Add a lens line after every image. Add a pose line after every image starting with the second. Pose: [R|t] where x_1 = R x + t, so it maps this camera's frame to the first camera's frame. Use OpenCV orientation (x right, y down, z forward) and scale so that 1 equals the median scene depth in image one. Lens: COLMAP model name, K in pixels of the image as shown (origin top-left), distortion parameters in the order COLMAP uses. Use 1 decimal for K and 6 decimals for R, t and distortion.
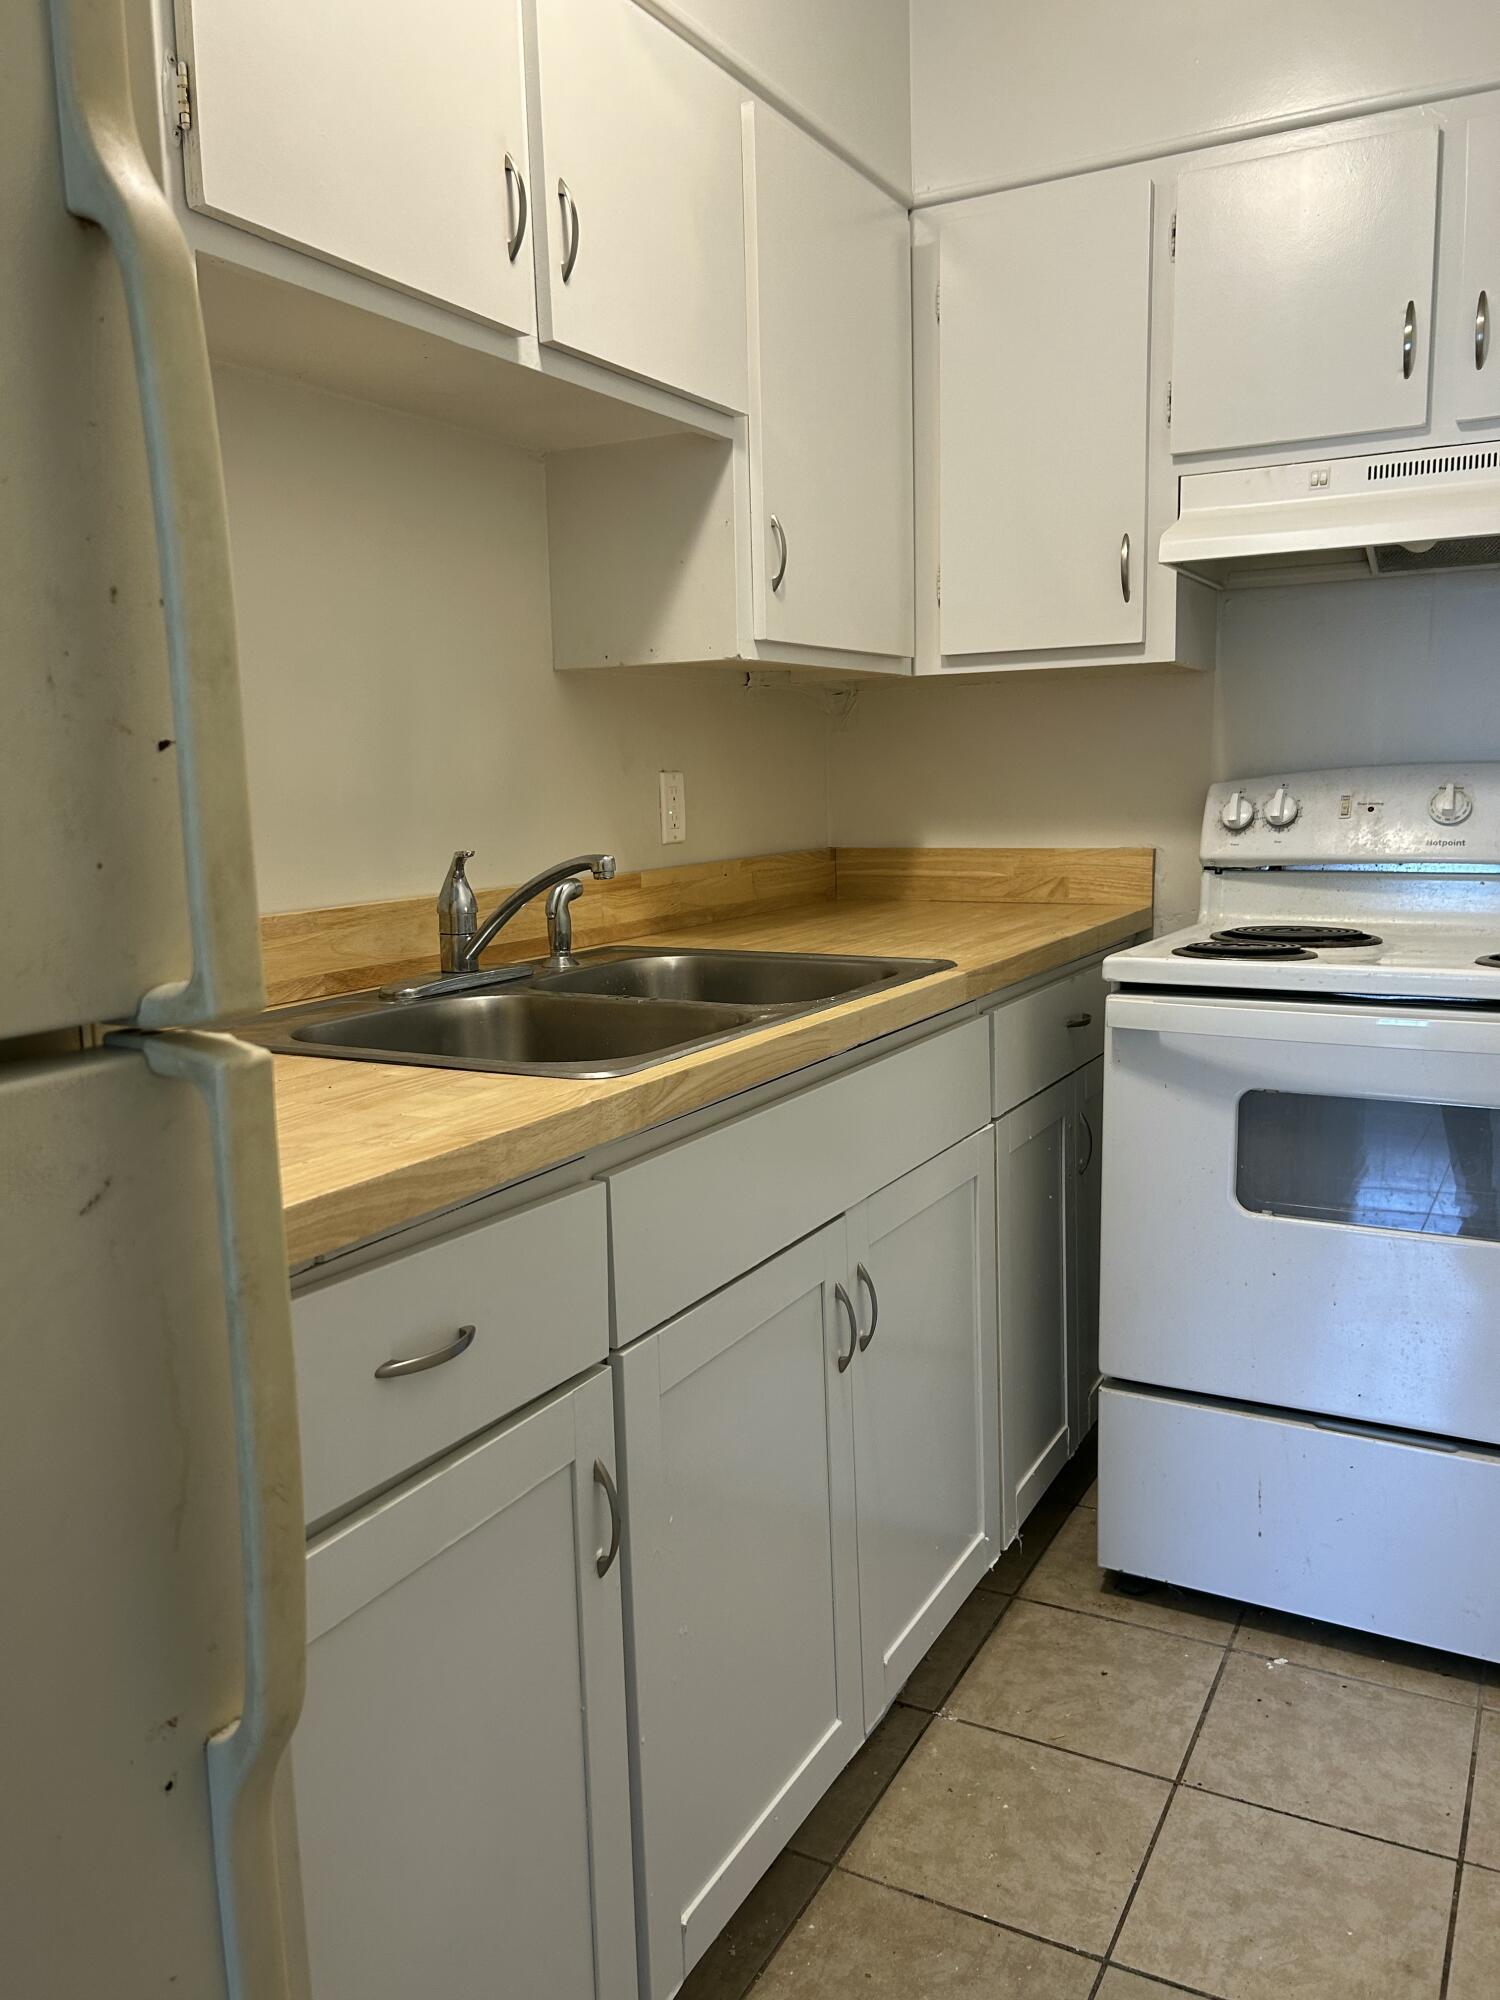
lens RADIAL K [[1502.0, 0, 752.3], [0, 1502.0, 981.1], [0, 0, 1]] dist [0.004792, 0.003367]
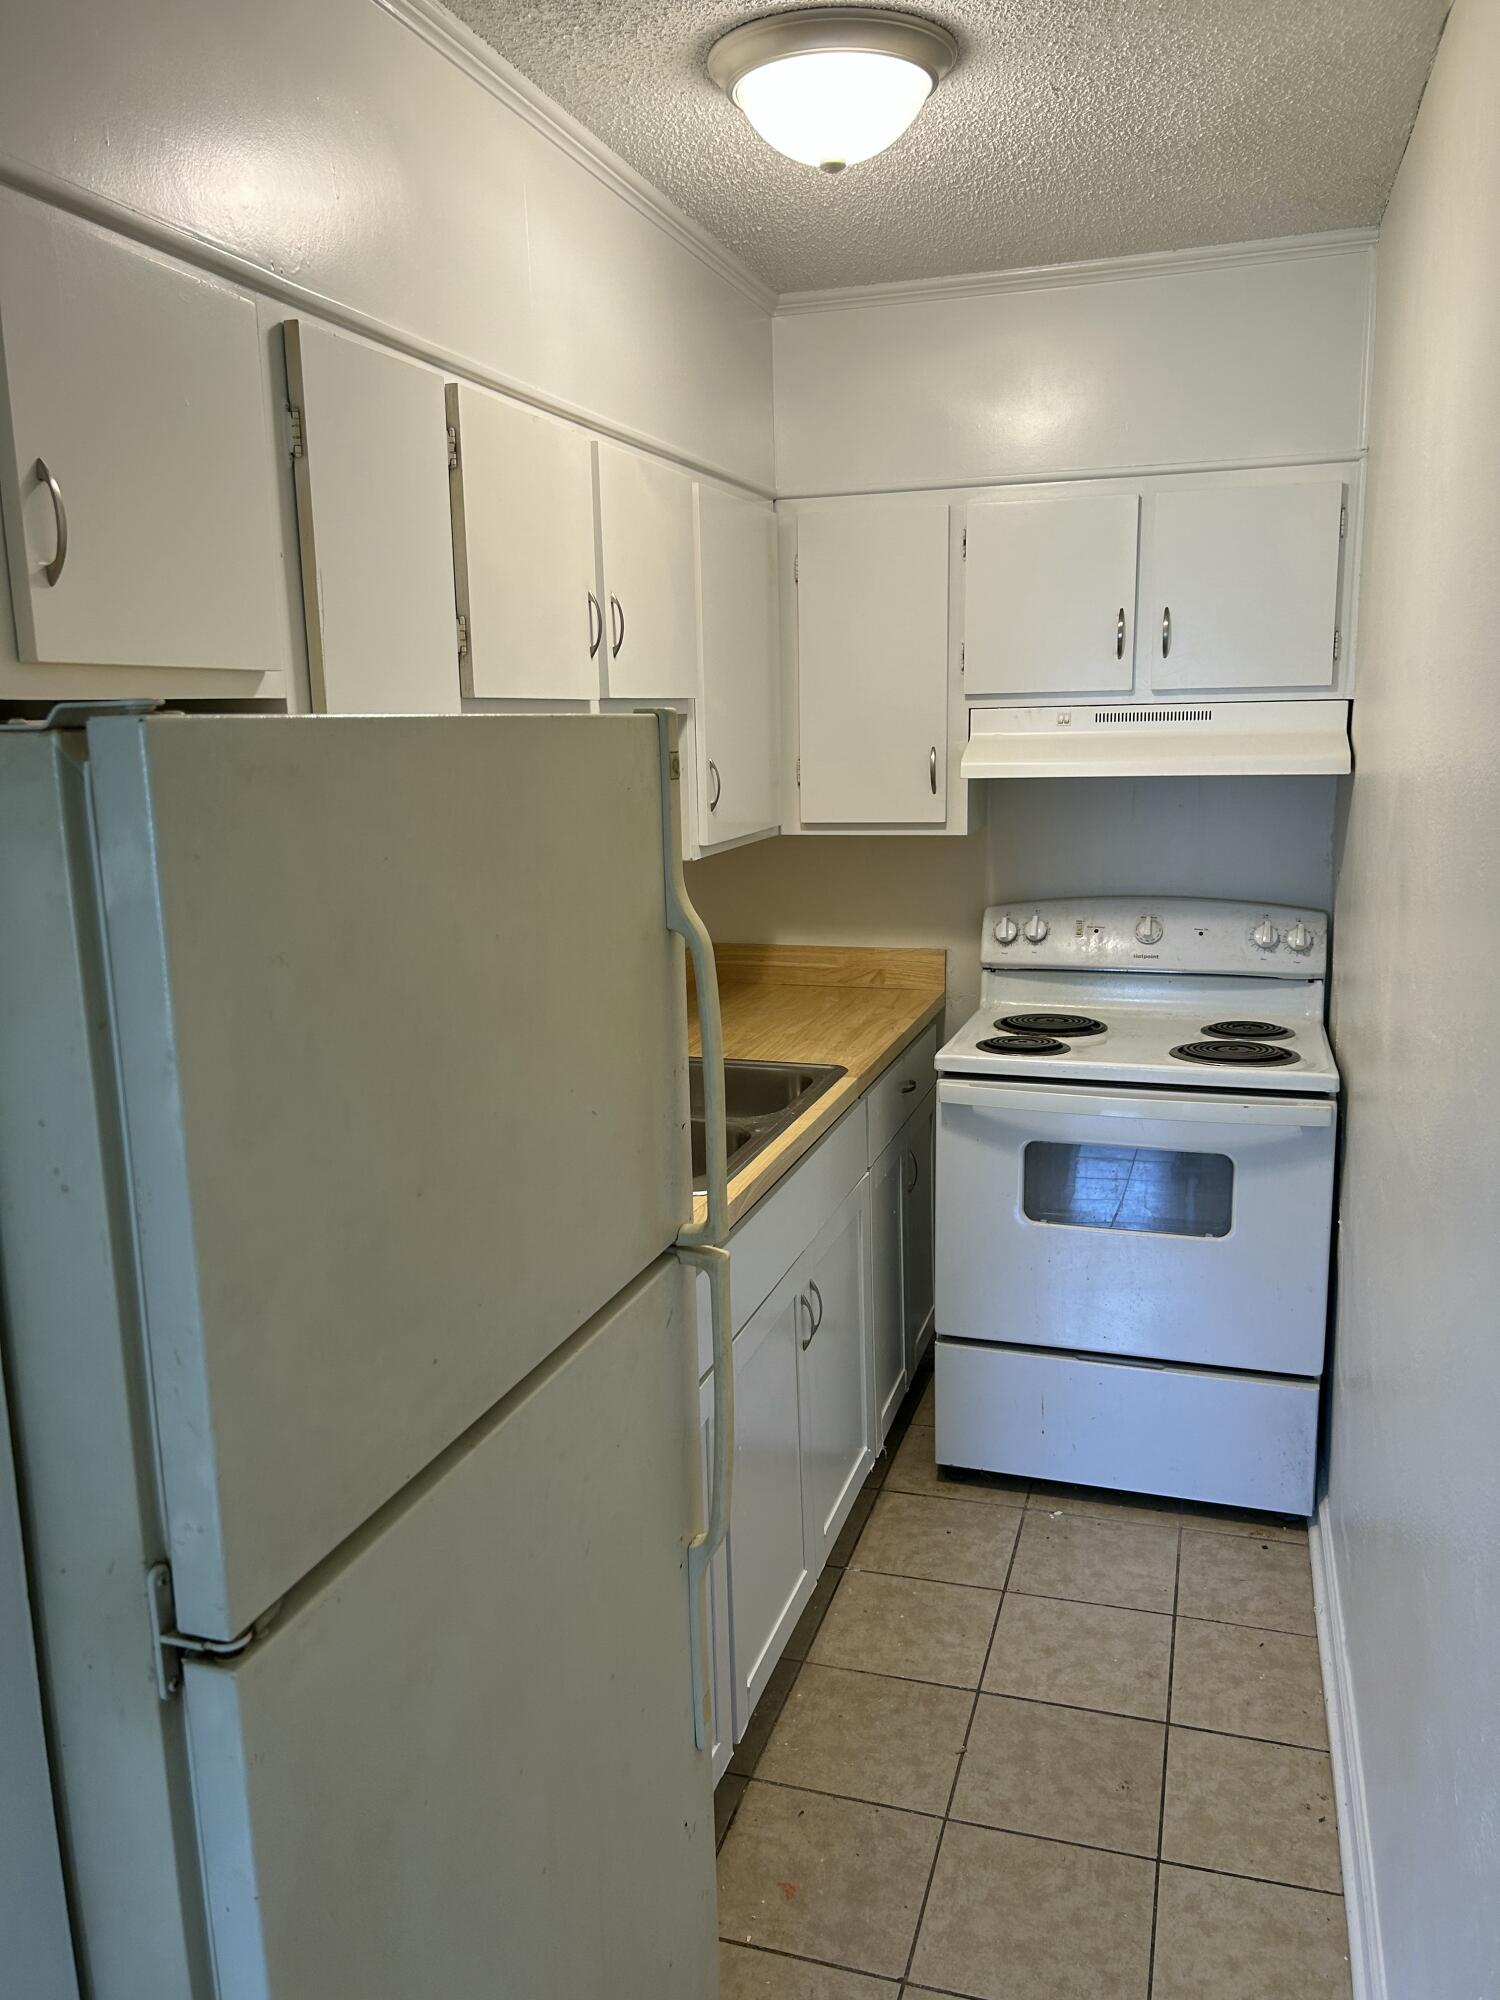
lens RADIAL K [[1494.6, 0, 745.3], [0, 1494.6, 987.3], [0, 0, 1]] dist [0.057725, -0.069580]
pose [[0.981648, -0.031000, 0.188164, -0.231182], [0.024523, 0.999027, 0.036654, -0.144719], [-0.189117, -0.031367, 0.981453, -0.422615]]
